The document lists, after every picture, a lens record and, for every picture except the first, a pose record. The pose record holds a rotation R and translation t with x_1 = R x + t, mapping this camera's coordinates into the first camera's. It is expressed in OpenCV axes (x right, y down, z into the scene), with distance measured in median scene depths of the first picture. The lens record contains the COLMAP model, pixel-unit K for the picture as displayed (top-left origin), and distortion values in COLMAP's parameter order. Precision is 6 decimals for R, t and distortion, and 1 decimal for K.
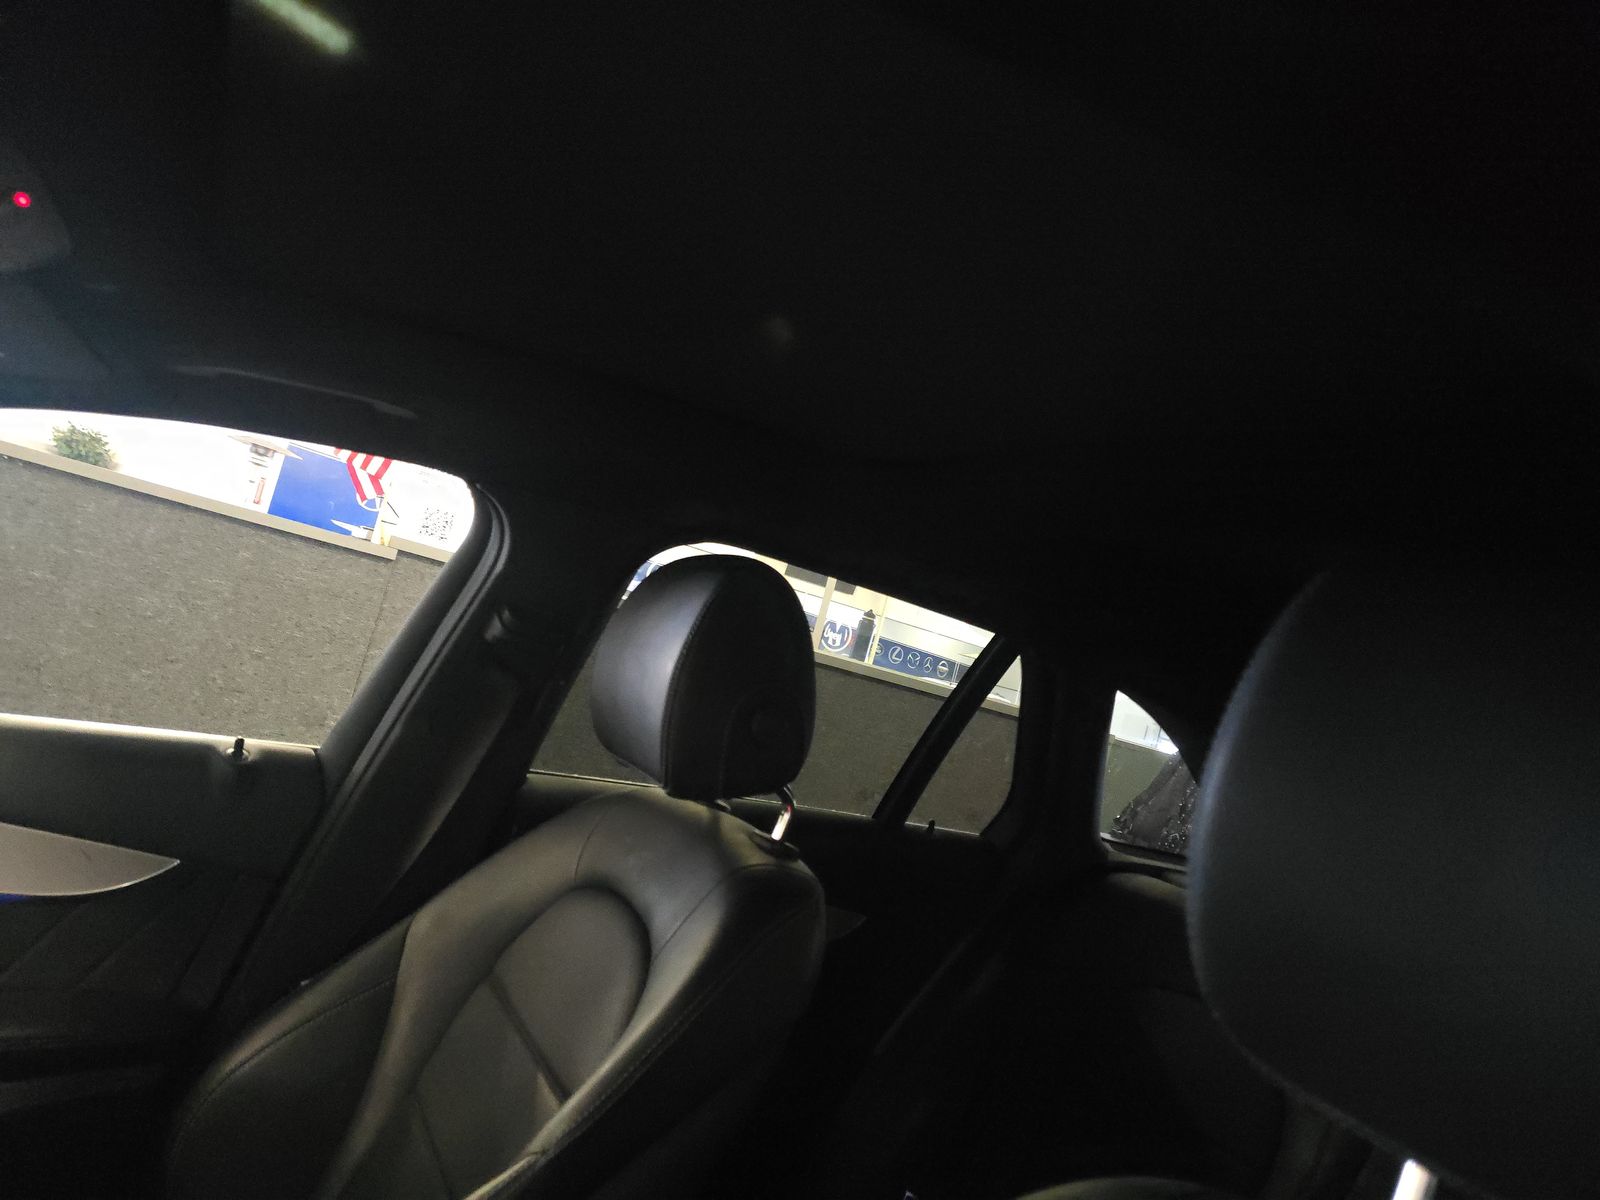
lens RADIAL K [[1081.6, 0, 809.5], [0, 1081.6, 618.9], [0, 0, 1]] dist [0.046855, -0.032212]
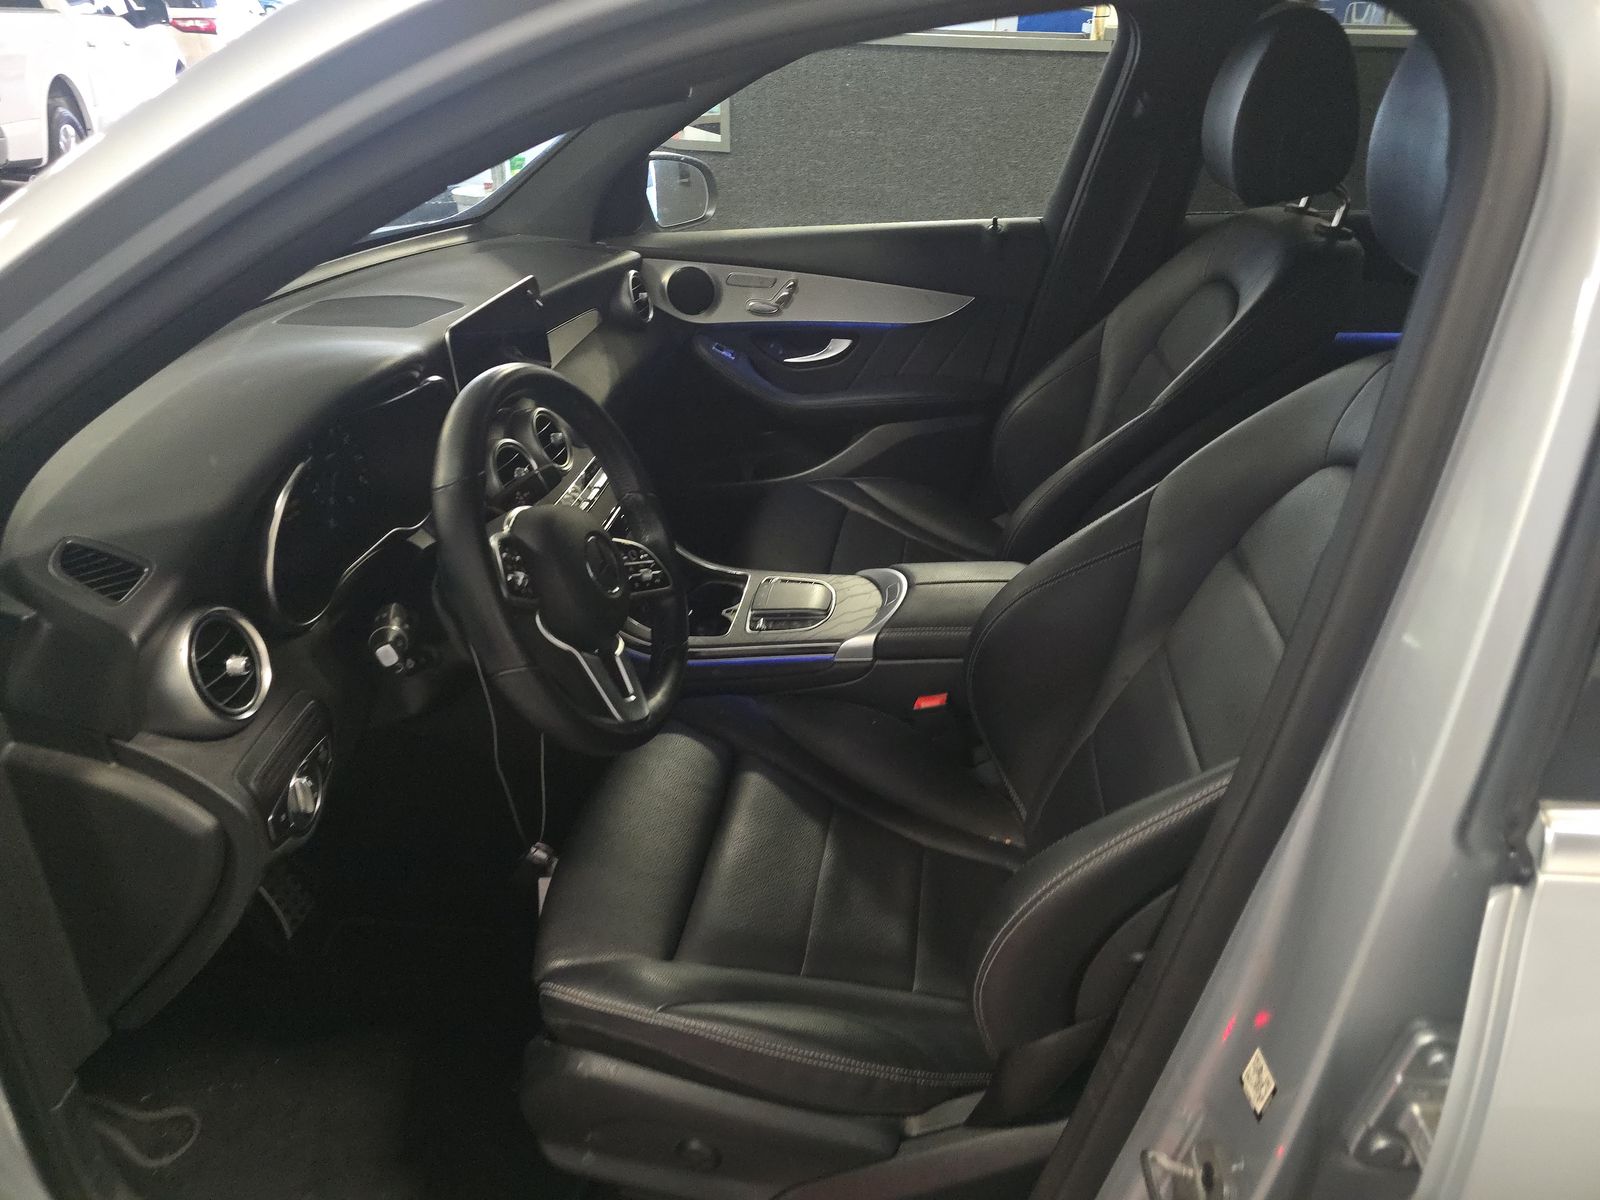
lens RADIAL K [[1081.6, 0, 809.5], [0, 1081.6, 618.9], [0, 0, 1]] dist [0.046855, -0.032212]
pose [[0.777449, 0.070685, -0.624962, 0.322553], [0.209303, 0.907952, 0.363064, 0.005183], [0.593098, -0.413070, 0.691091, -0.535109]]
